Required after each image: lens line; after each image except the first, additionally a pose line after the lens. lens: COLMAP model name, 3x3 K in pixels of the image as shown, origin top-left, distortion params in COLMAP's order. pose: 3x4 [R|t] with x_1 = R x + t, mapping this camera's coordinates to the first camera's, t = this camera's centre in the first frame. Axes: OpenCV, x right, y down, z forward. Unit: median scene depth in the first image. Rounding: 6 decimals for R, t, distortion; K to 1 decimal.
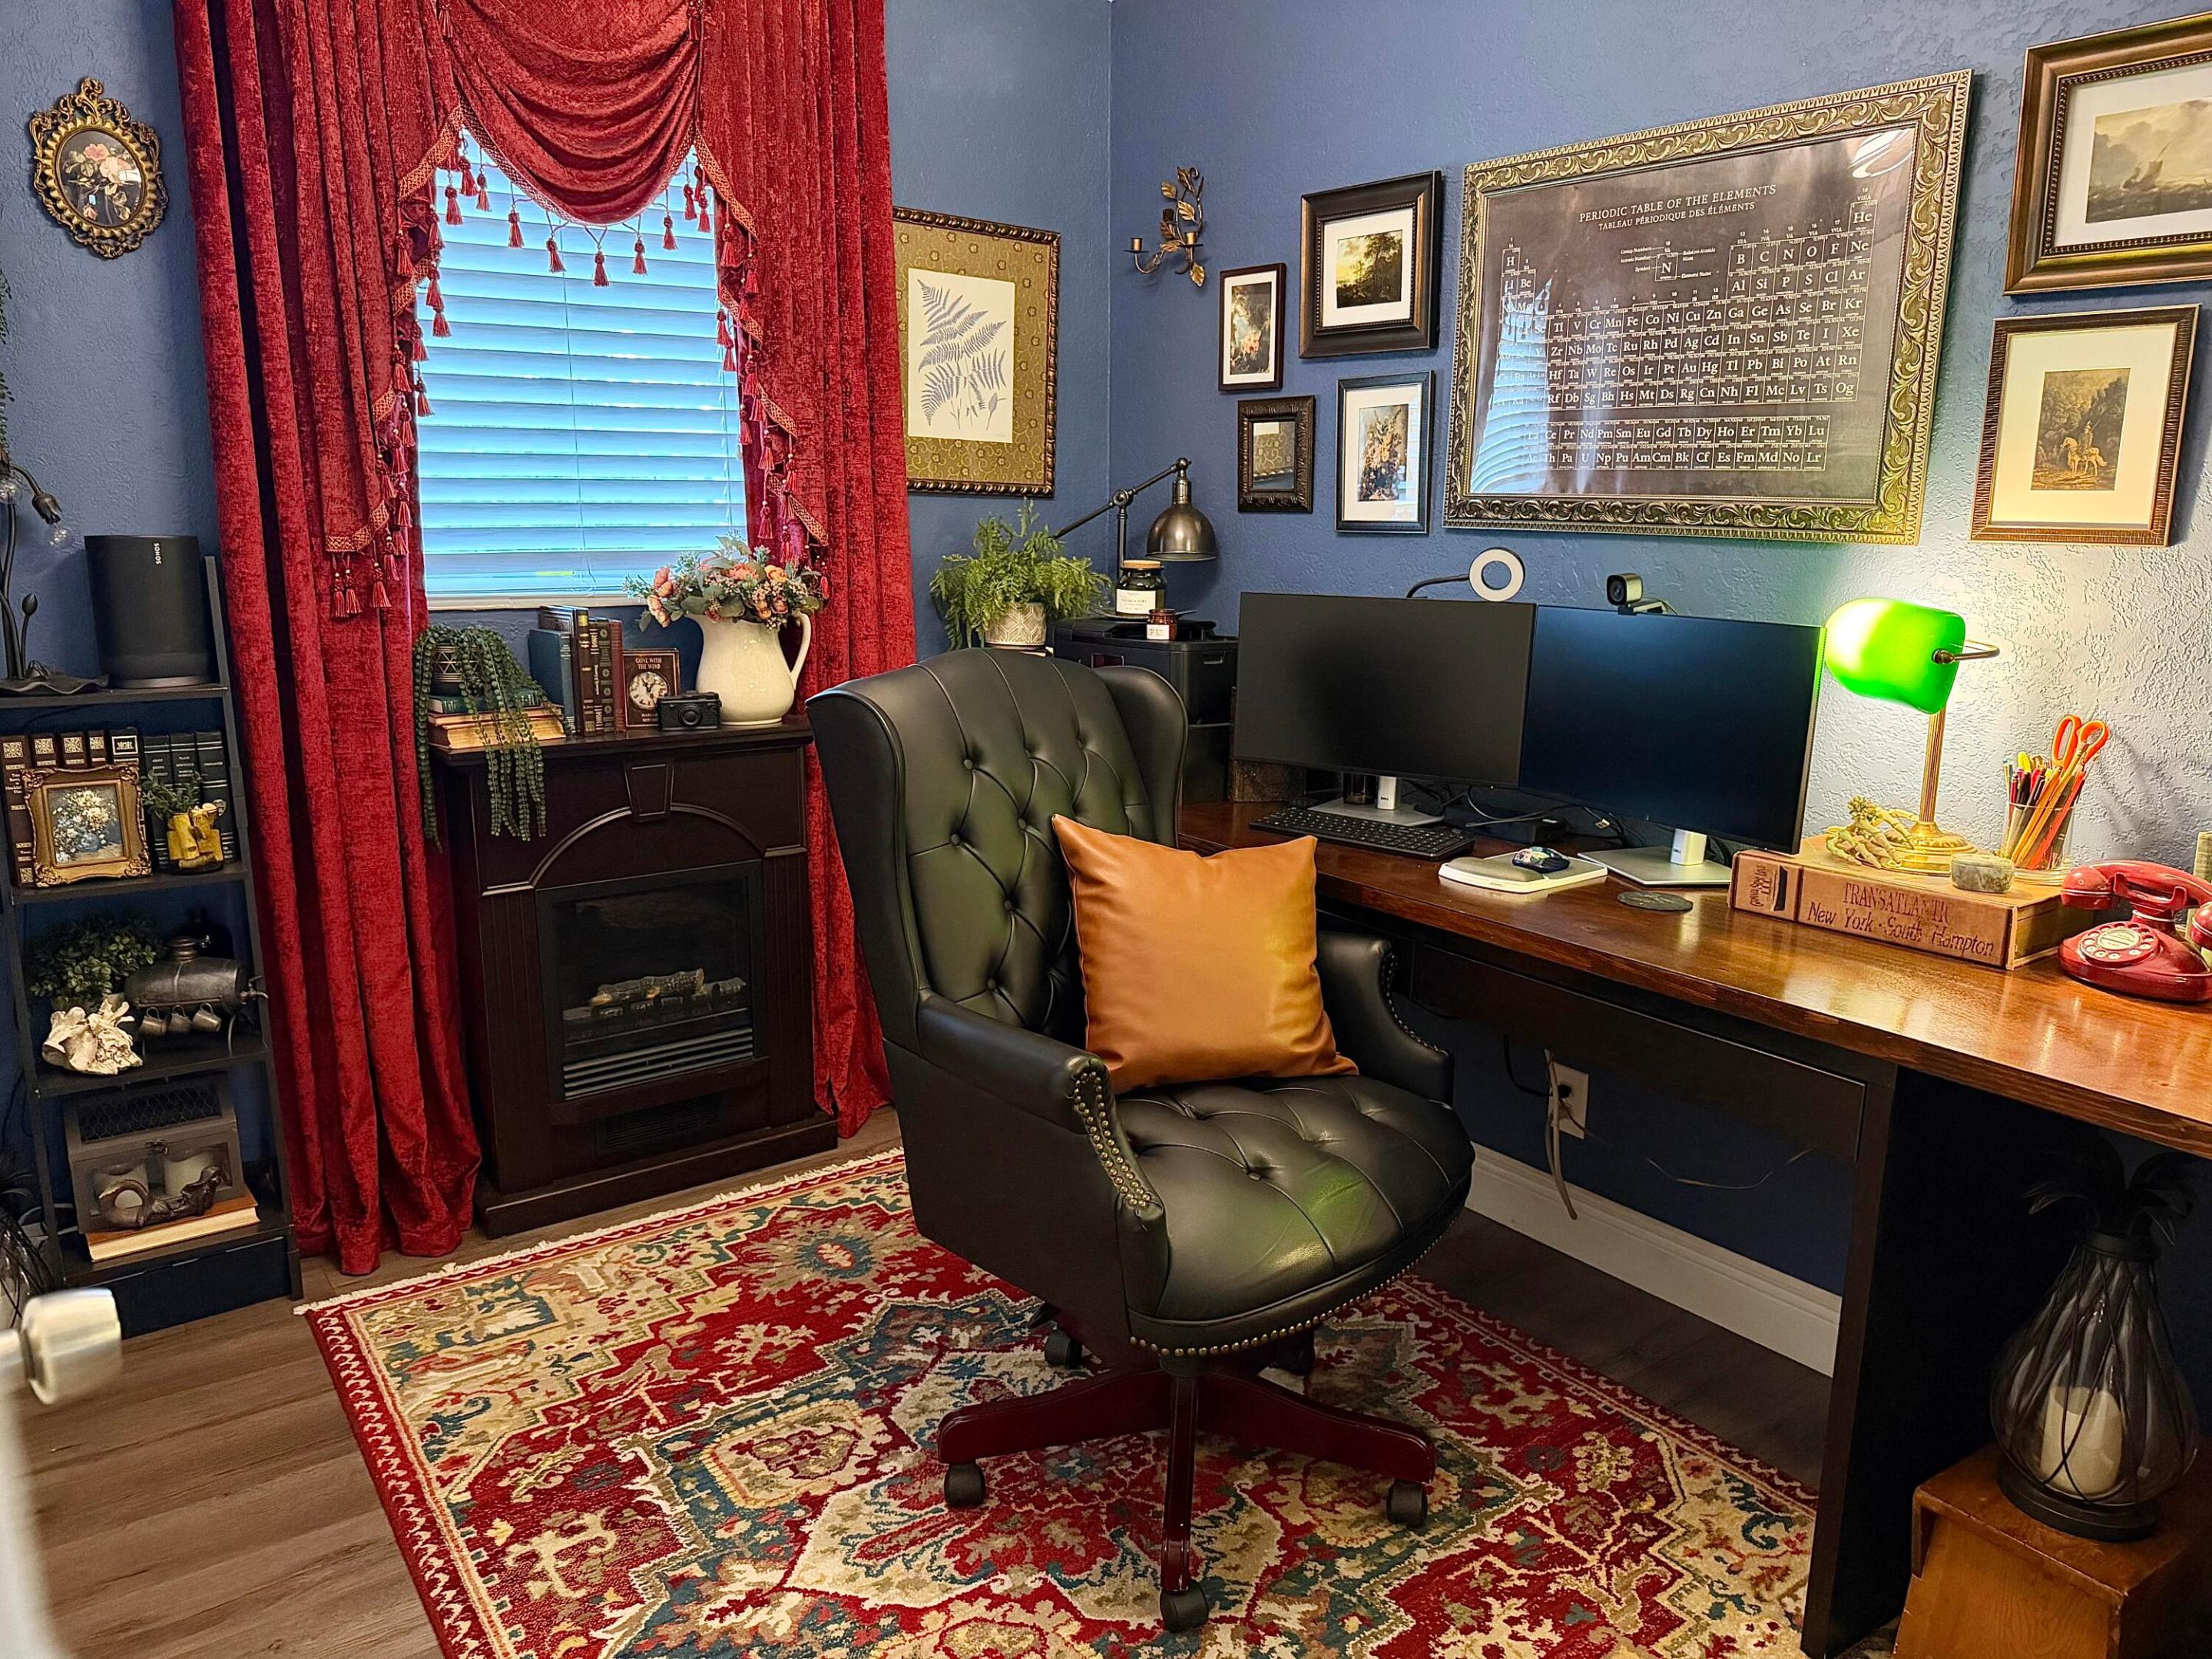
lens RADIAL K [[1584.3, 0, 1106.0], [0, 1584.3, 829.5], [0, 0, 1]] dist [0.083708, -0.112978]
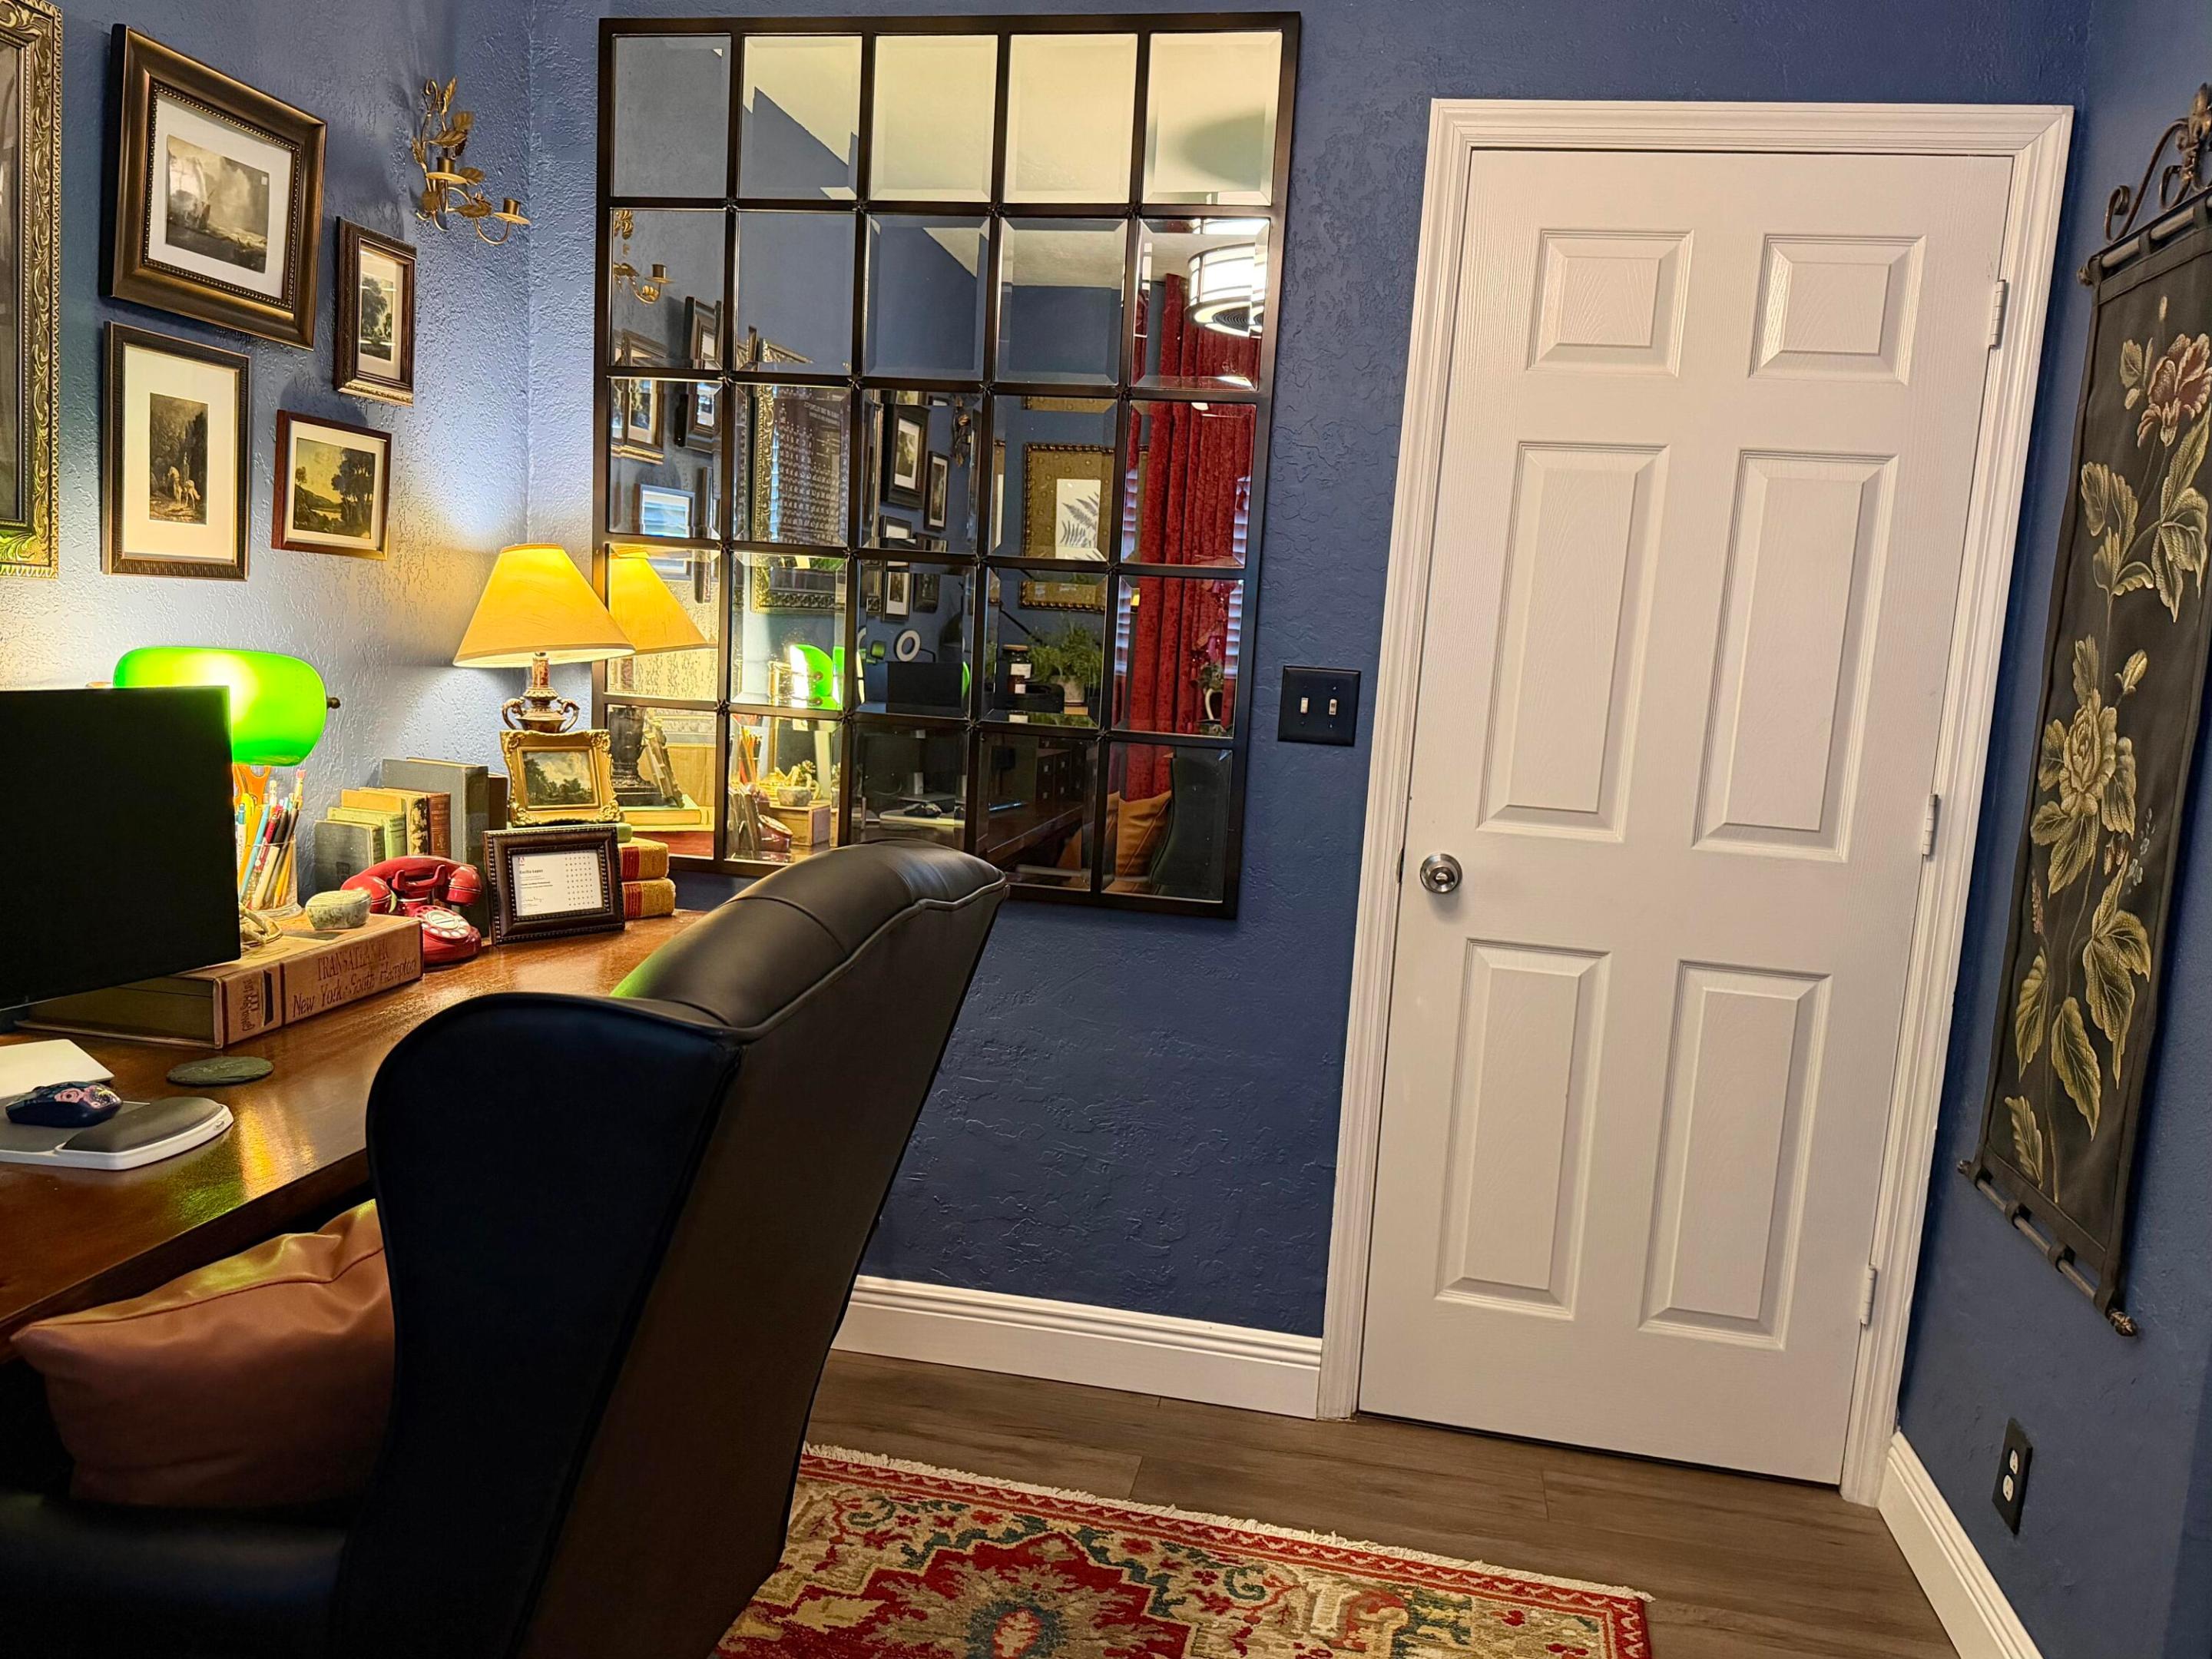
lens RADIAL K [[1584.3, 0, 1106.0], [0, 1584.3, 829.5], [0, 0, 1]] dist [0.083708, -0.112978]
pose [[-0.683232, -0.143781, 0.715906, -0.490830], [0.088417, 0.956918, 0.276567, -0.252623], [-0.724829, 0.252258, -0.641084, 1.263311]]
